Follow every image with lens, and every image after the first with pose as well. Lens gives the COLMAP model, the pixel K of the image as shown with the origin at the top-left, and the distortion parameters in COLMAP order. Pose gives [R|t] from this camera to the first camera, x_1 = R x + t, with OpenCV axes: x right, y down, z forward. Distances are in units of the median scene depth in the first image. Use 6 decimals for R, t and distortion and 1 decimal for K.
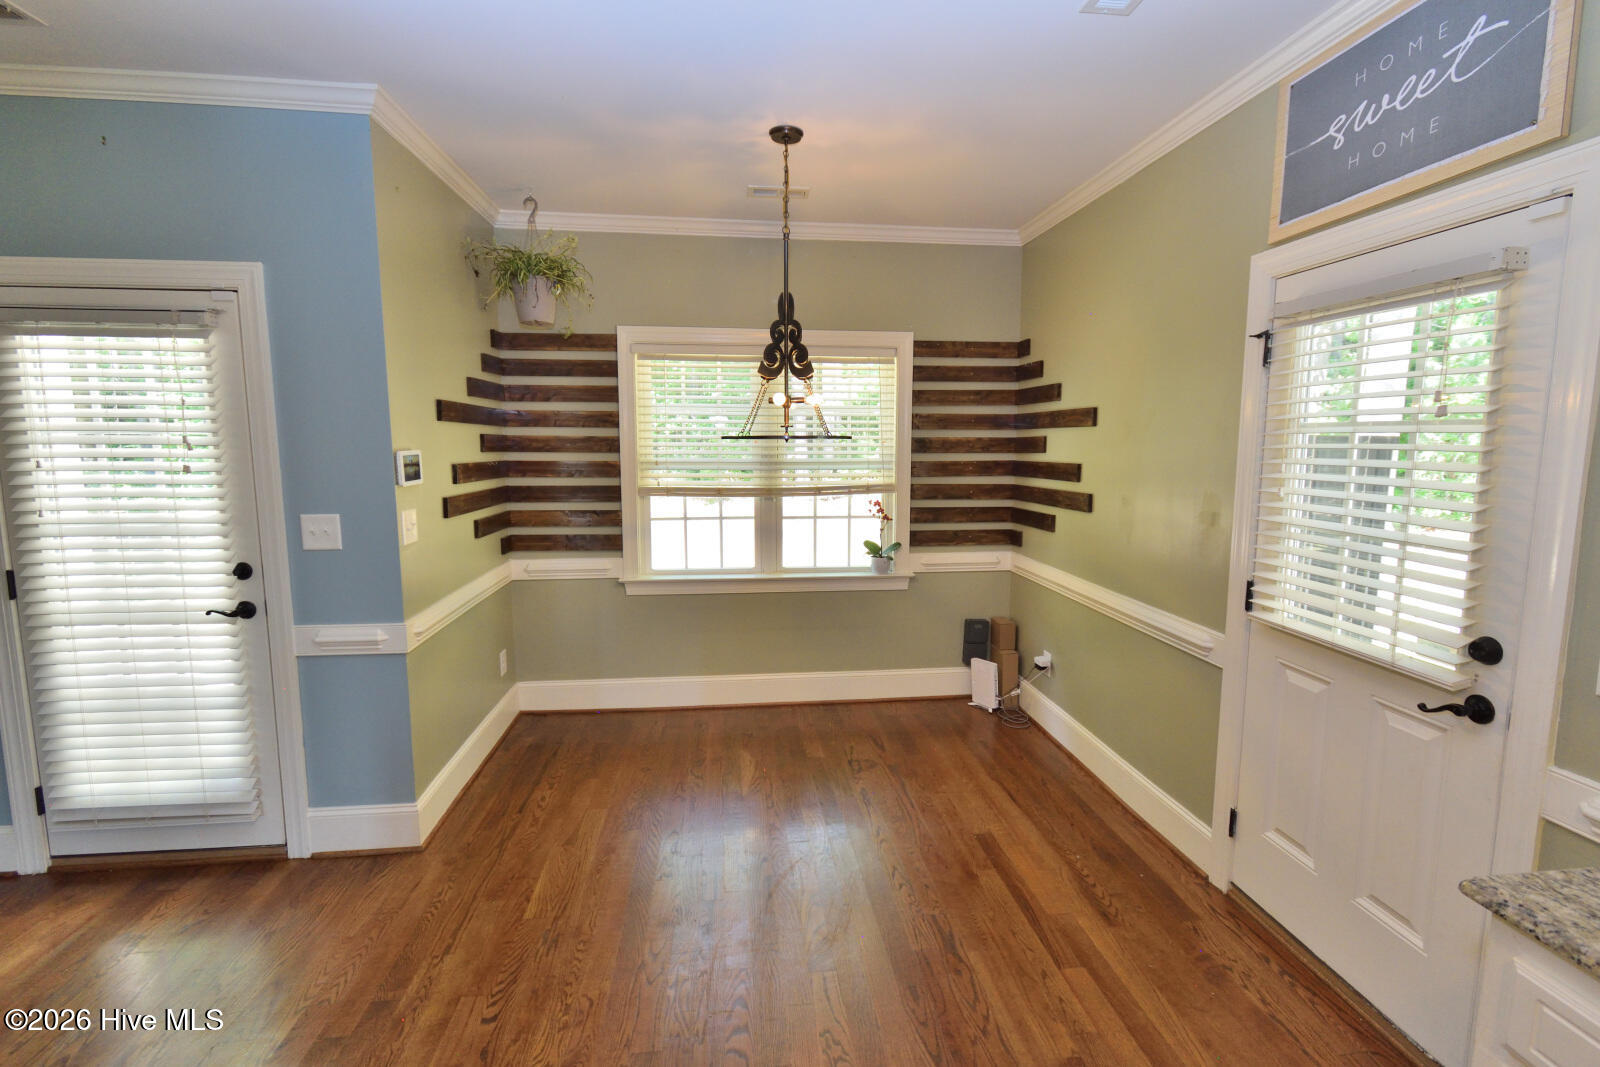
lens RADIAL K [[733.0, 0, 802.6], [0, 733.0, 527.7], [0, 0, 1]] dist [0.009633, -0.001308]
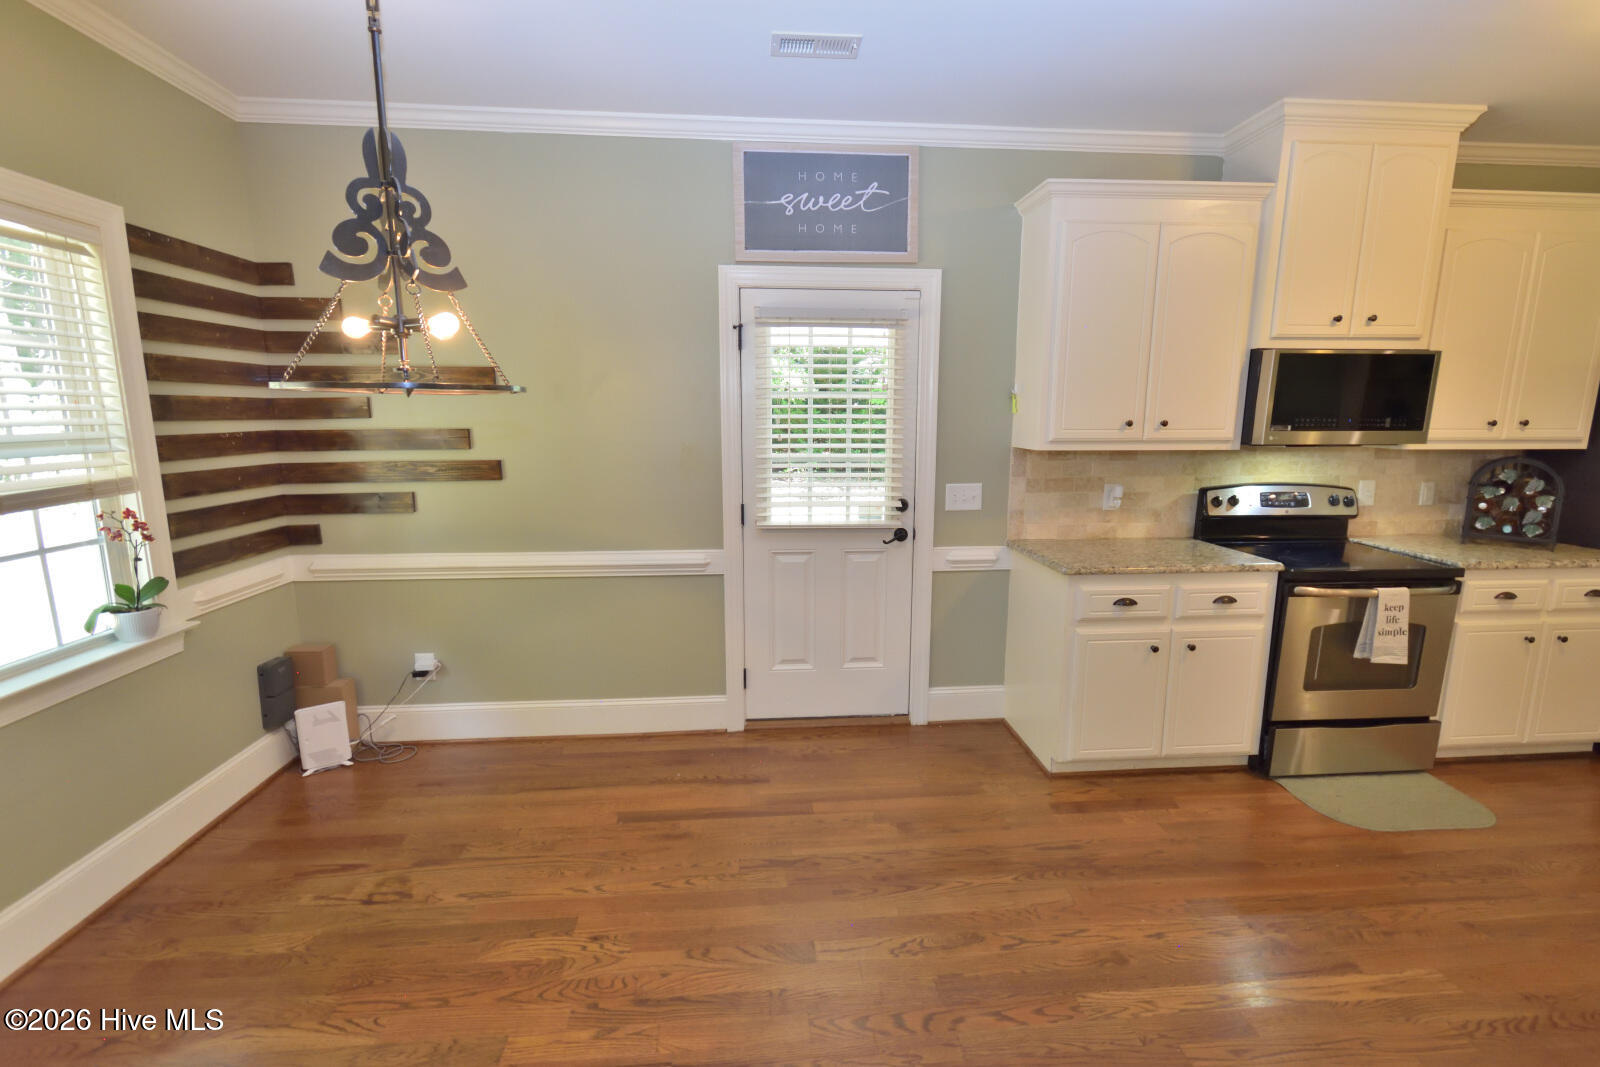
lens RADIAL K [[704.2, 0, 809.9], [0, 704.2, 528.9], [0, 0, 1]] dist [0.013768, -0.006809]
pose [[0.023118, -0.161709, 0.986568, -0.687608], [0.119339, 0.980222, 0.157872, -0.074990], [-0.992584, 0.114086, 0.041959, 0.780526]]
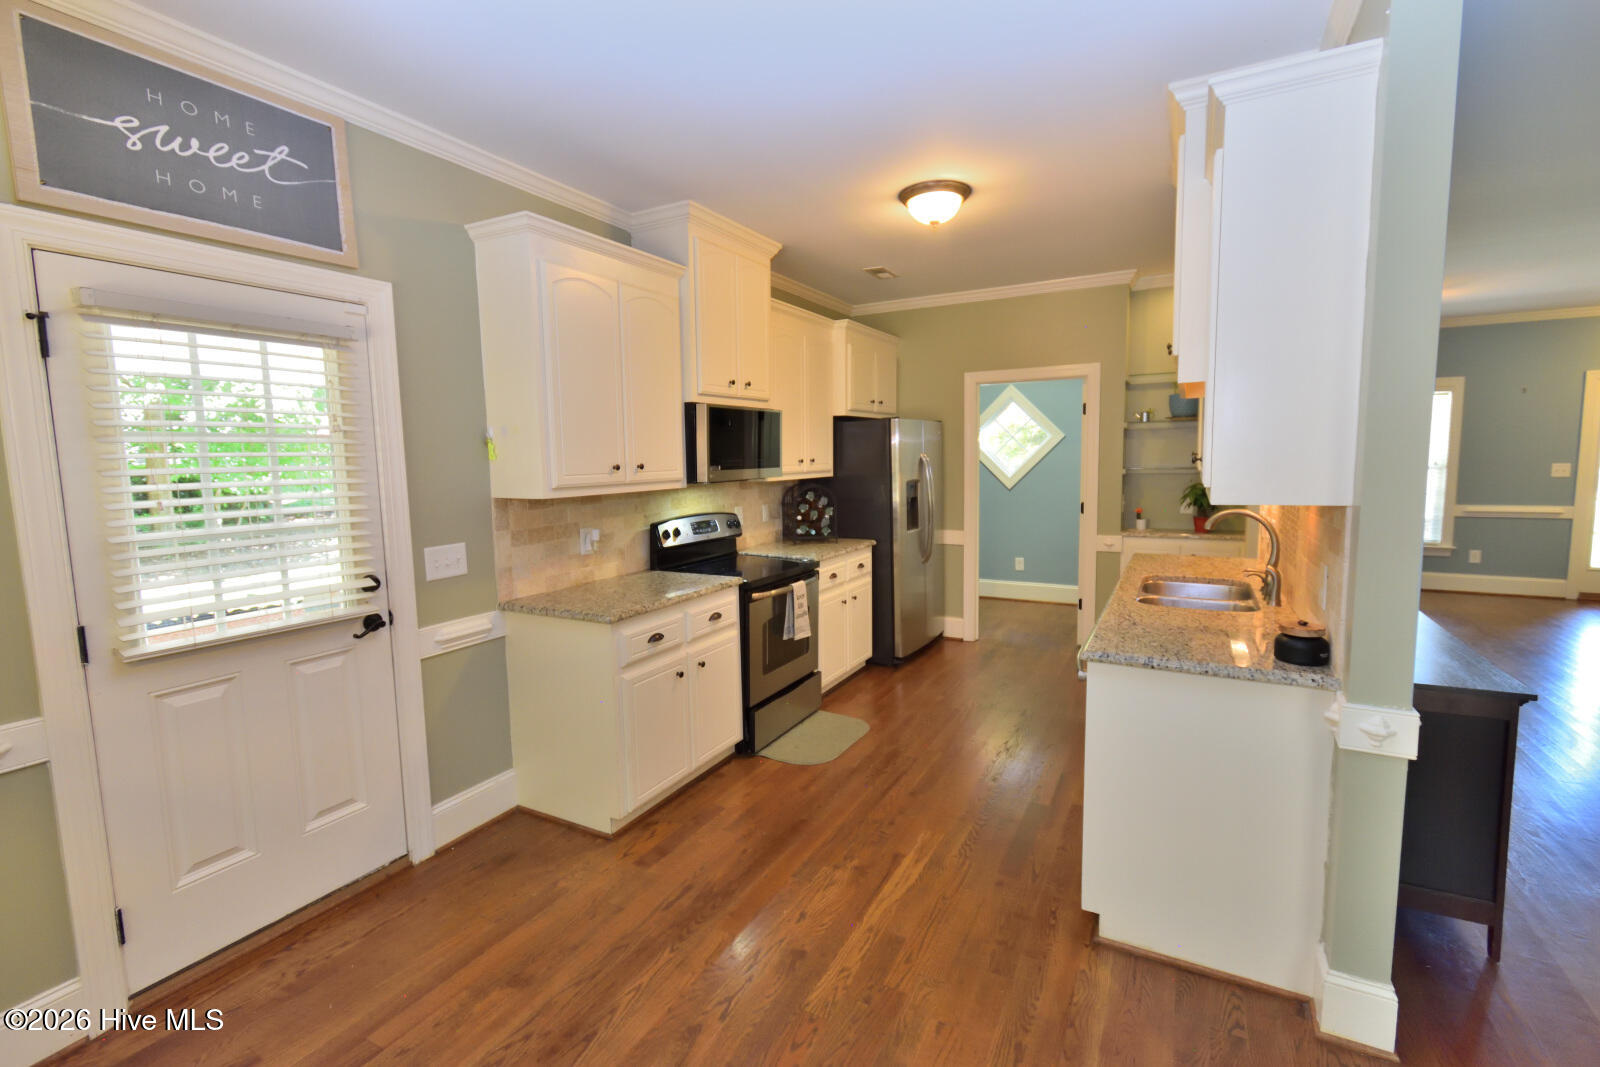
lens RADIAL K [[704.2, 0, 809.9], [0, 704.2, 528.9], [0, 0, 1]] dist [0.013768, -0.006809]
pose [[-0.824995, -0.046628, 0.563214, -0.447239], [0.084670, 0.975144, 0.204757, -0.115862], [-0.558762, 0.216611, -0.800540, 1.092648]]
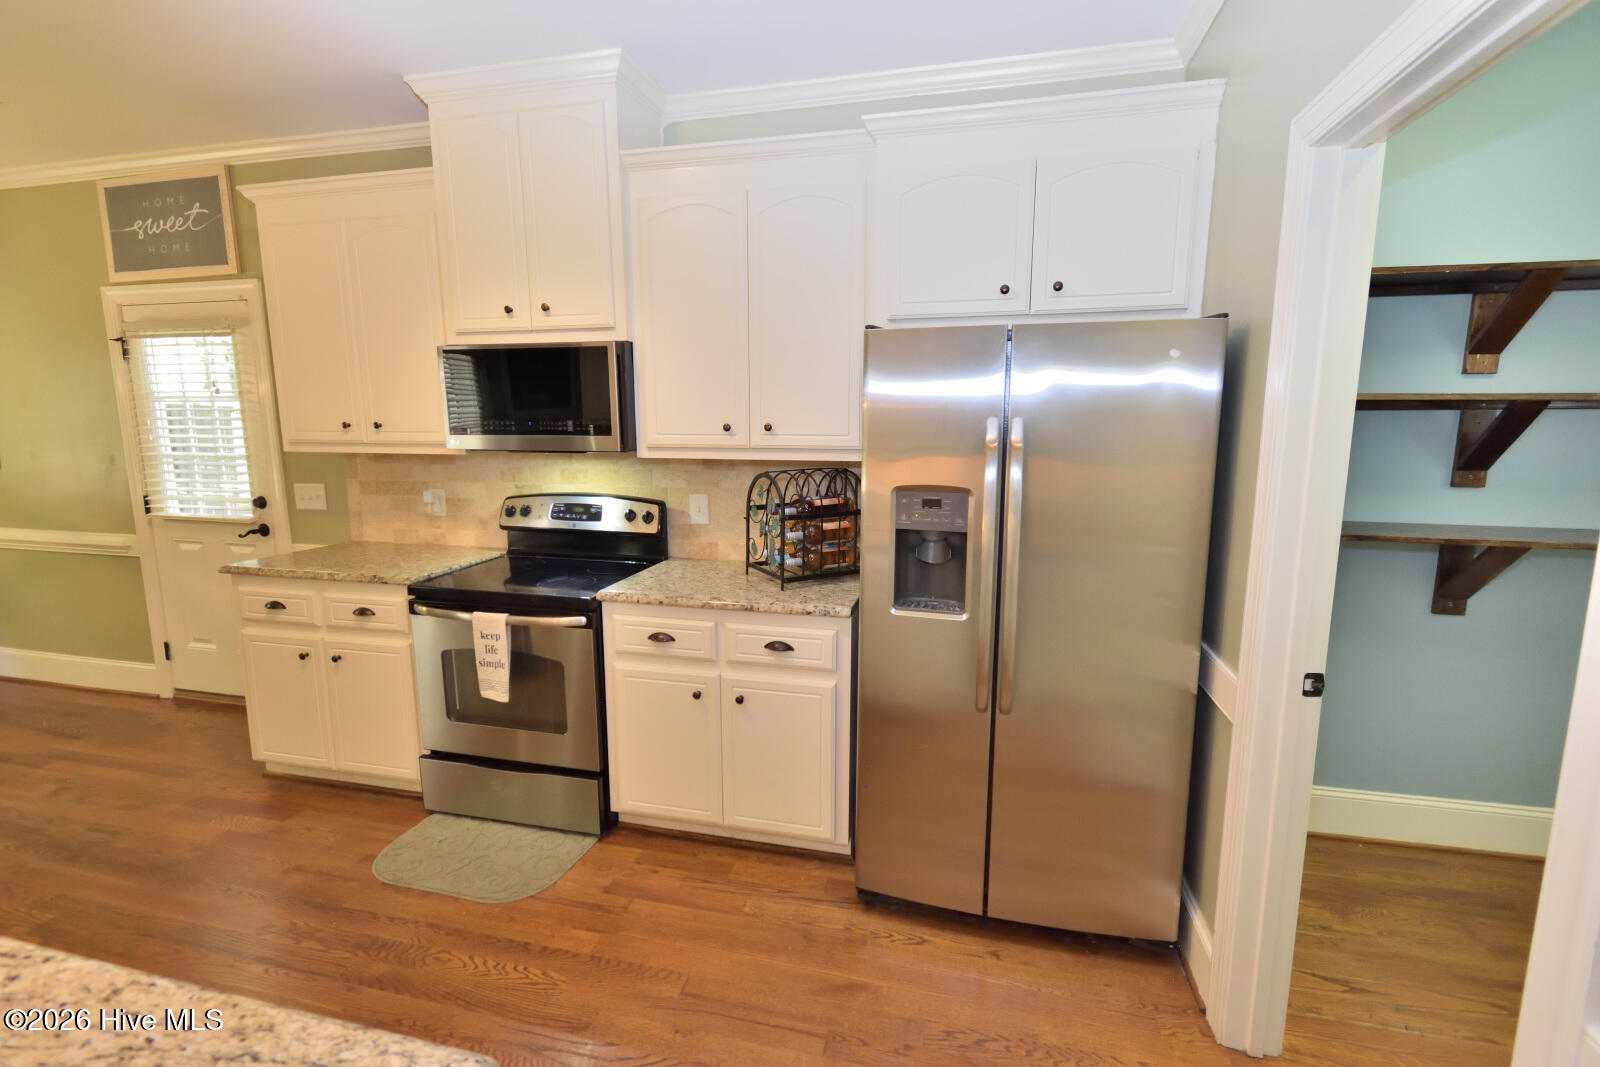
lens RADIAL K [[704.2, 0, 809.9], [0, 704.2, 528.9], [0, 0, 1]] dist [0.013768, -0.006809]
pose [[0.337074, -0.140973, 0.930864, -0.325712], [0.111336, 0.987757, 0.109273, 0.128209], [-0.934872, 0.066806, 0.348643, -0.826023]]
